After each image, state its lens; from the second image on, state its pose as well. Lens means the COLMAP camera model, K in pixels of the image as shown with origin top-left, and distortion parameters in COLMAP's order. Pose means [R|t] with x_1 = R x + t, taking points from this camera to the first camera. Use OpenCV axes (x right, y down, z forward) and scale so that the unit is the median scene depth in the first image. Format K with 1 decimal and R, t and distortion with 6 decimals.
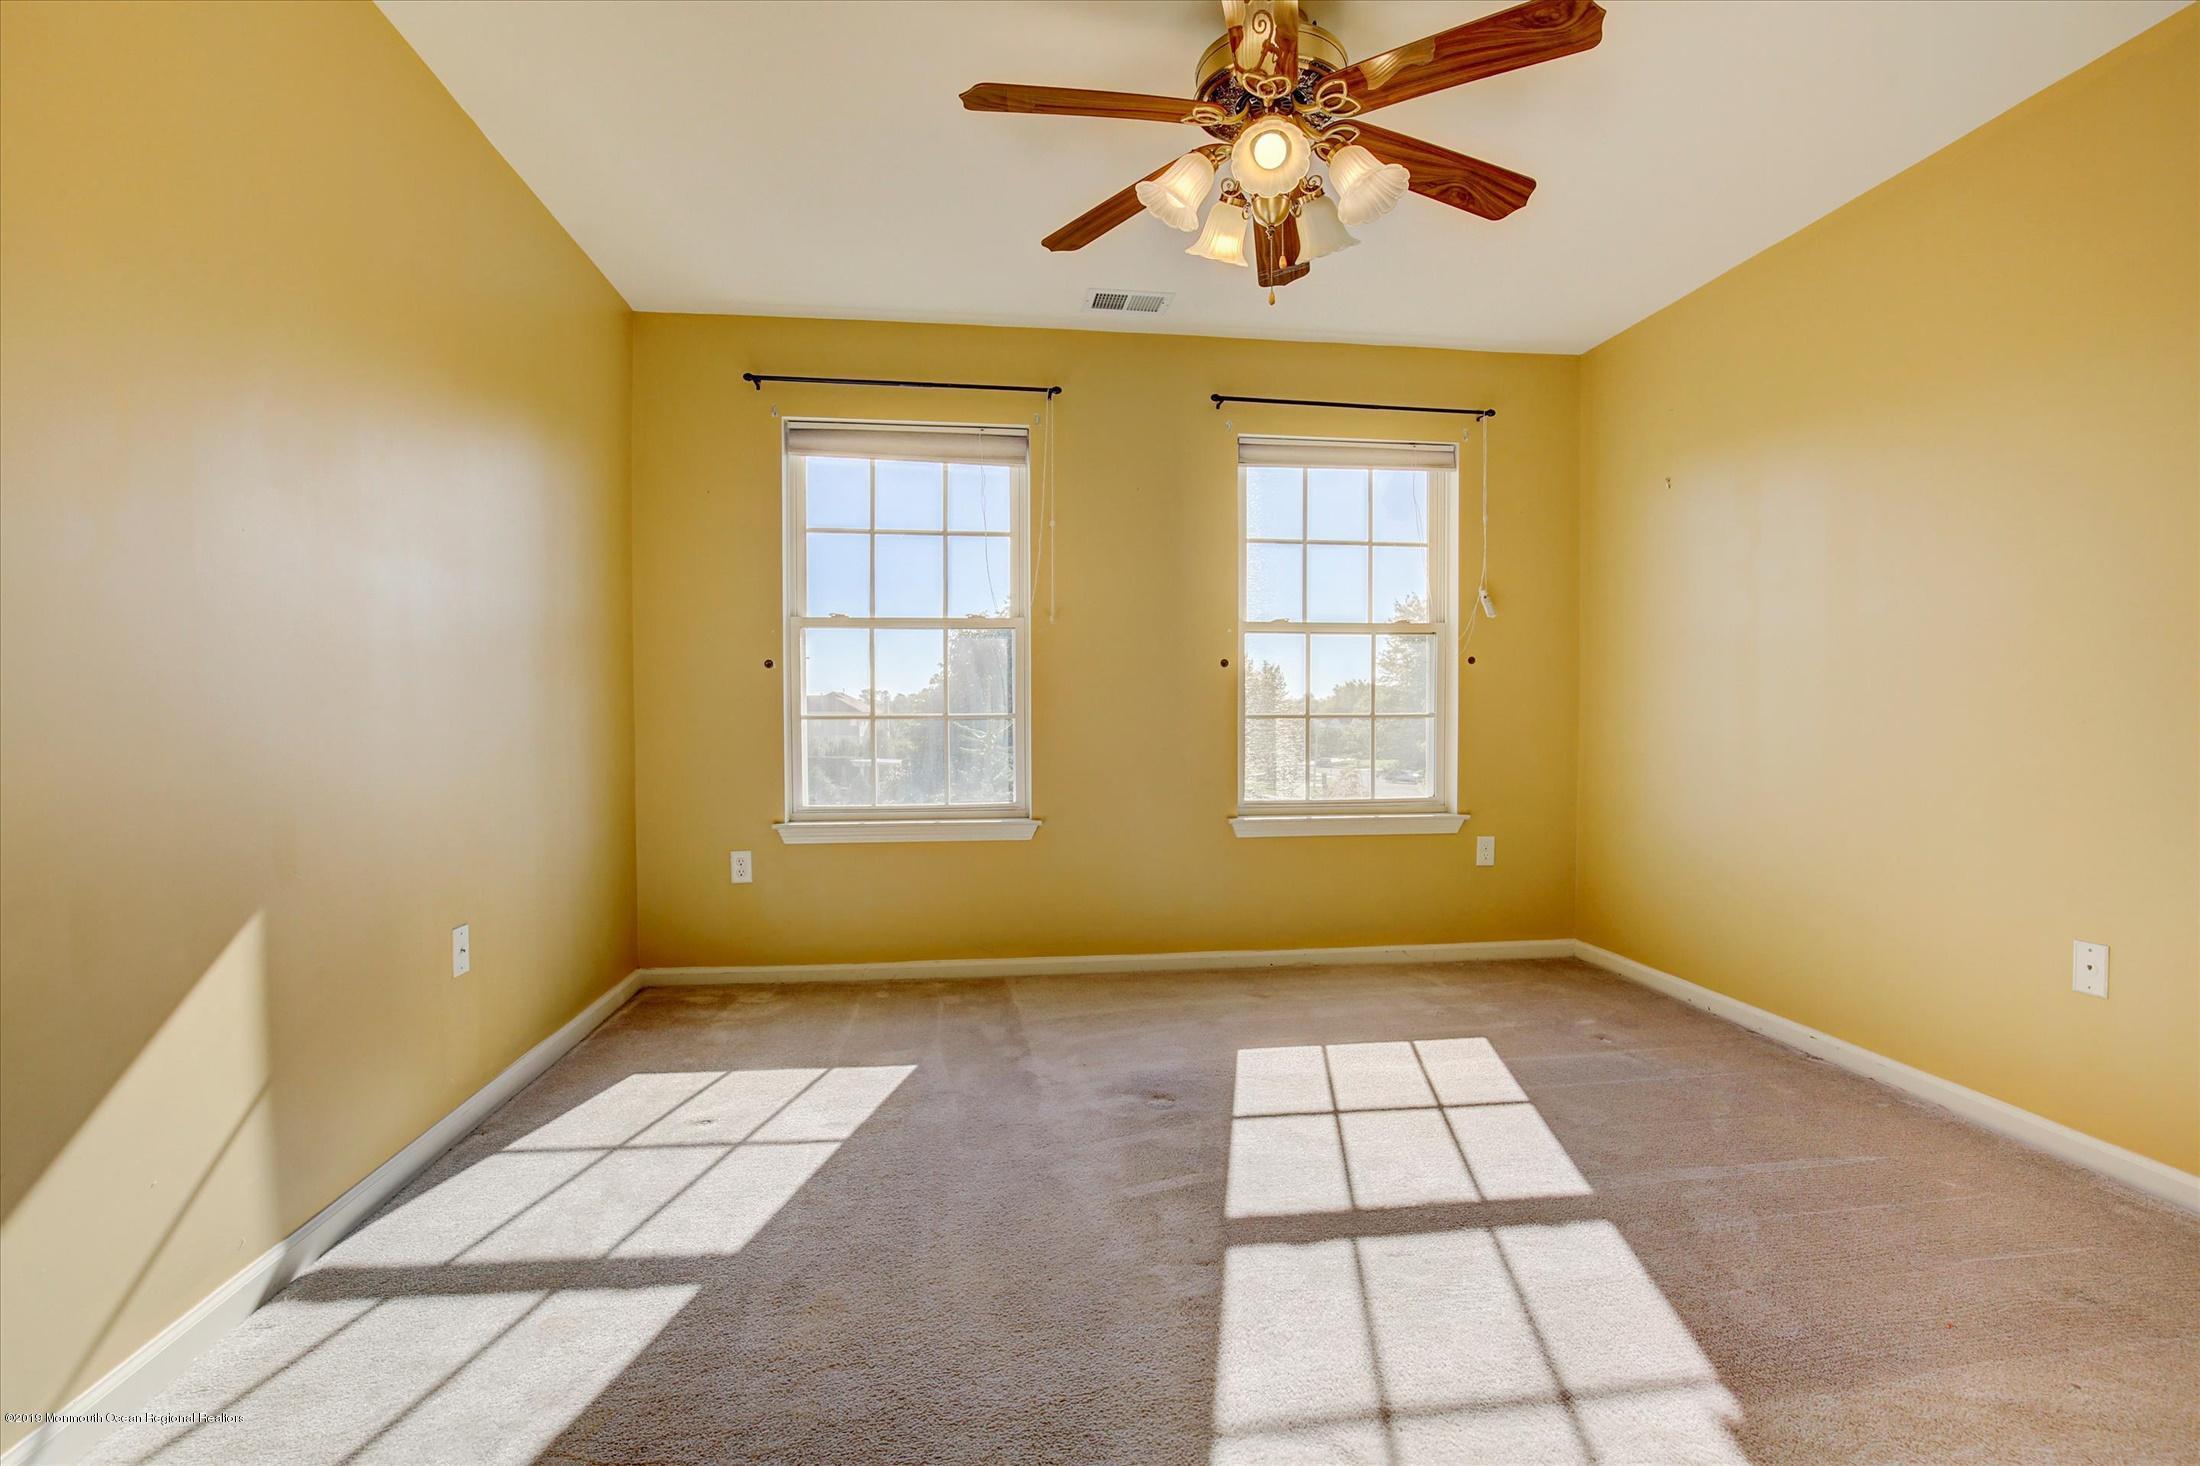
lens RADIAL K [[1027.7, 0, 1092.7], [0, 1027.7, 736.2], [0, 0, 1]] dist [-0.029830, 0.003601]
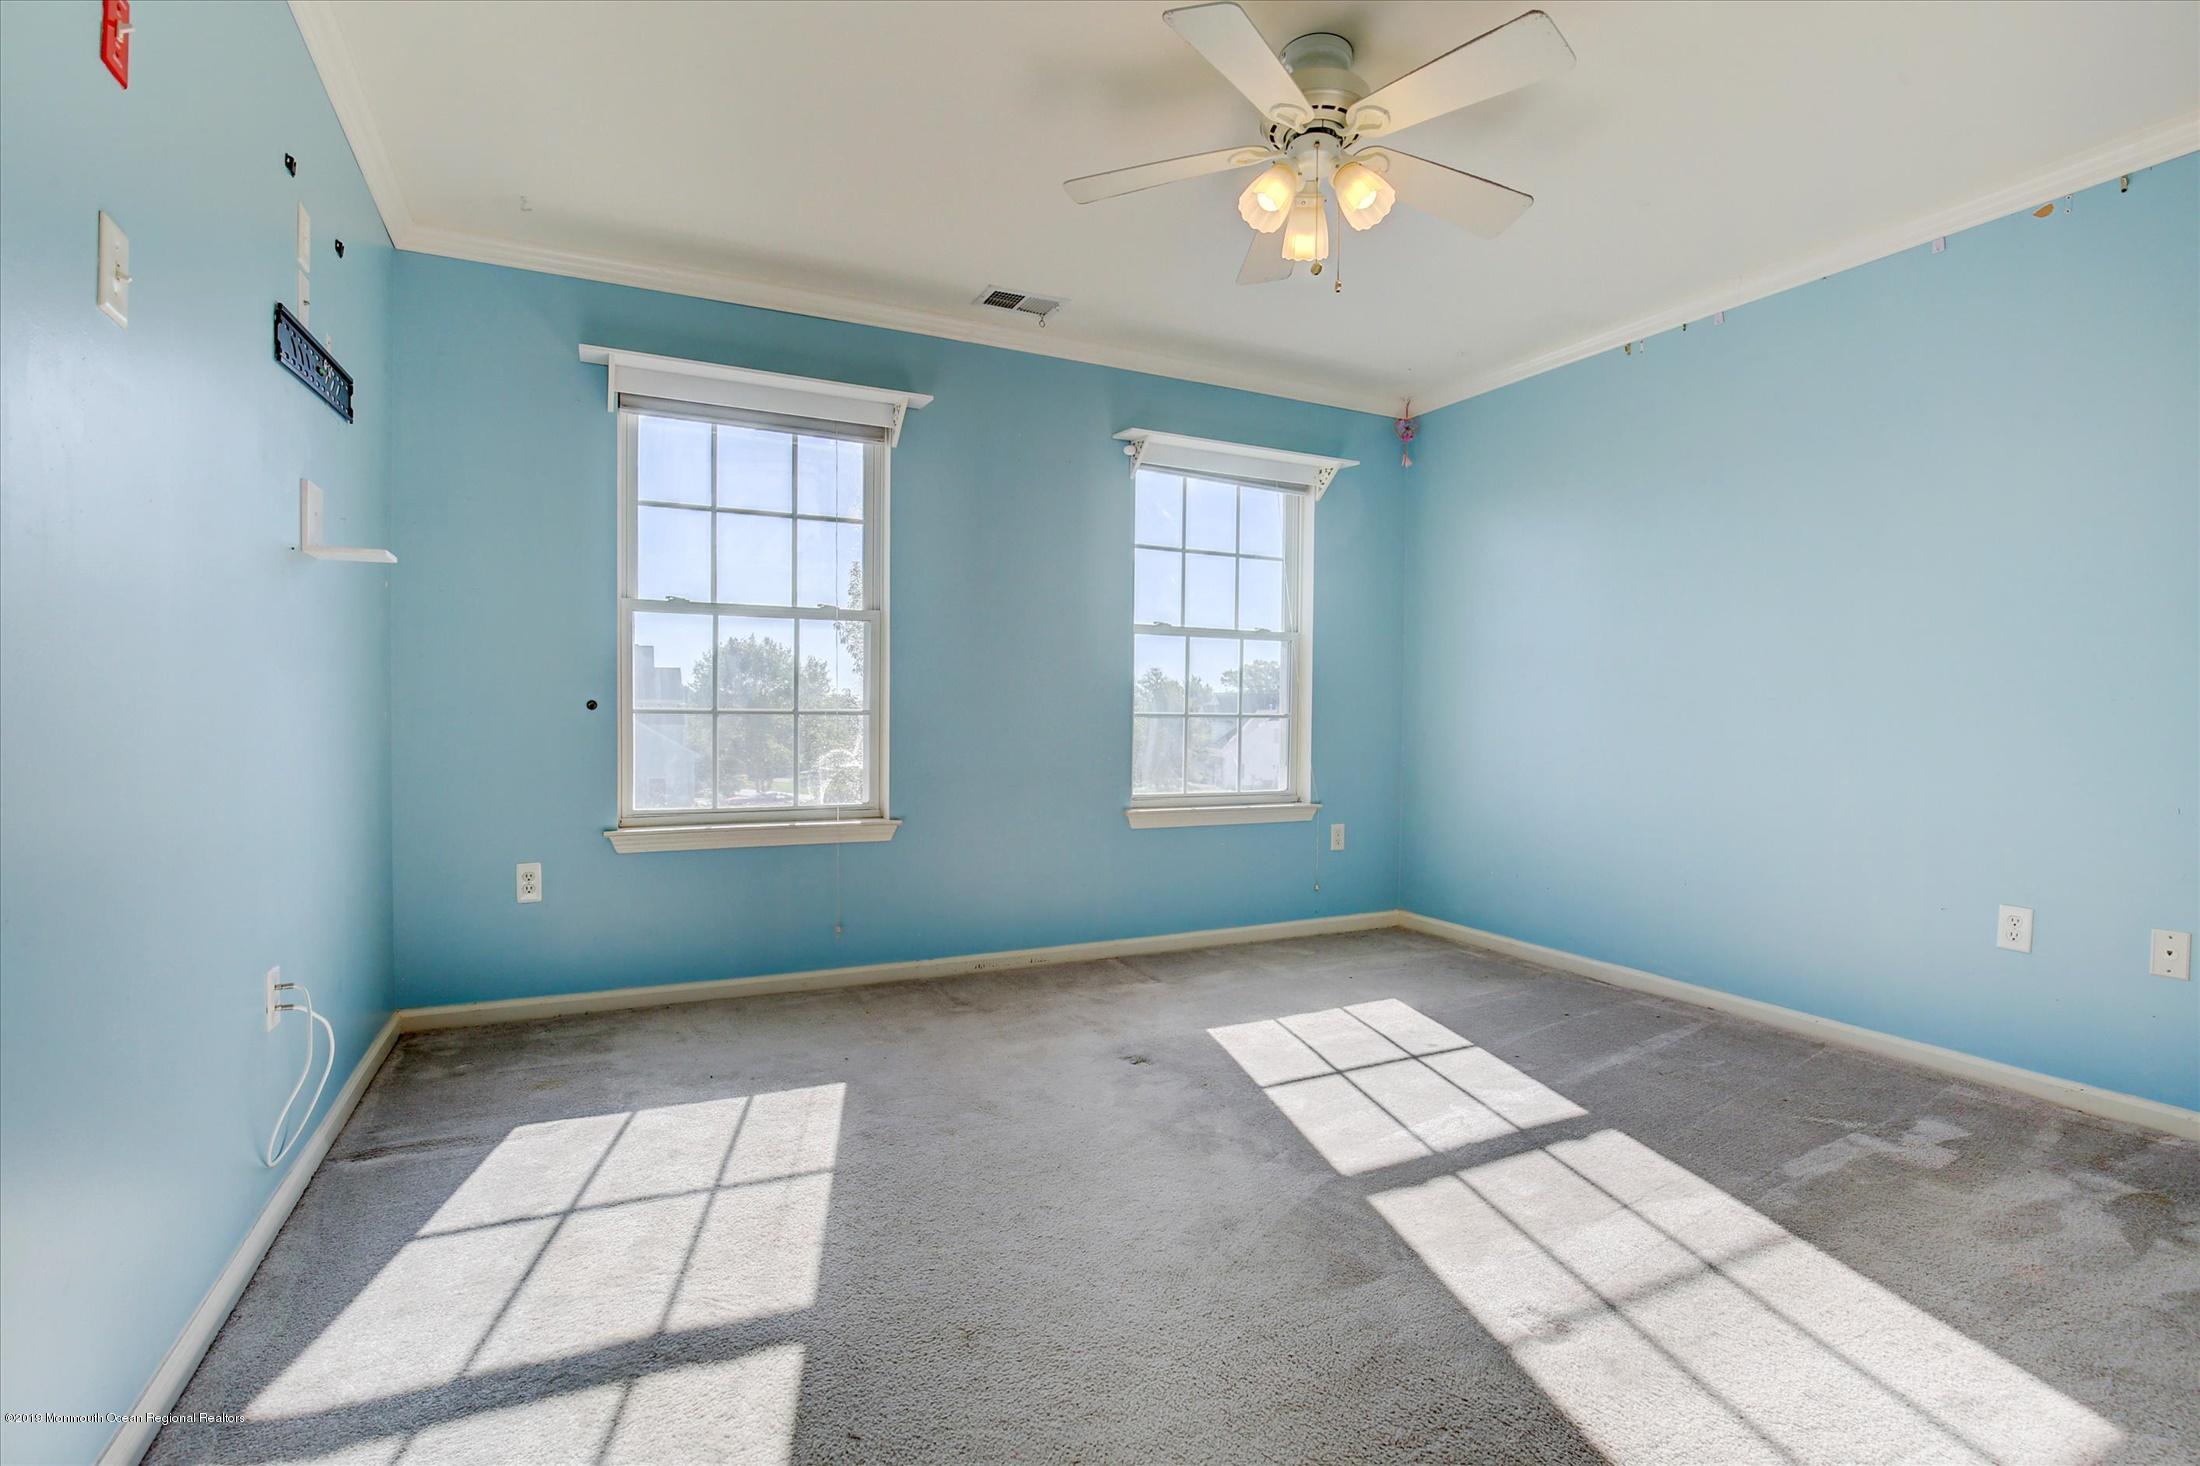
lens RADIAL K [[1027.7, 0, 1122.4], [0, 1027.7, 725.4], [0, 0, 1]] dist [-0.029830, 0.003601]
pose [[0.940195, 0.003188, 0.340622, -0.215850], [-0.002192, 0.999992, -0.003309, -0.004886], [-0.340630, 0.002365, 0.940194, 0.020476]]
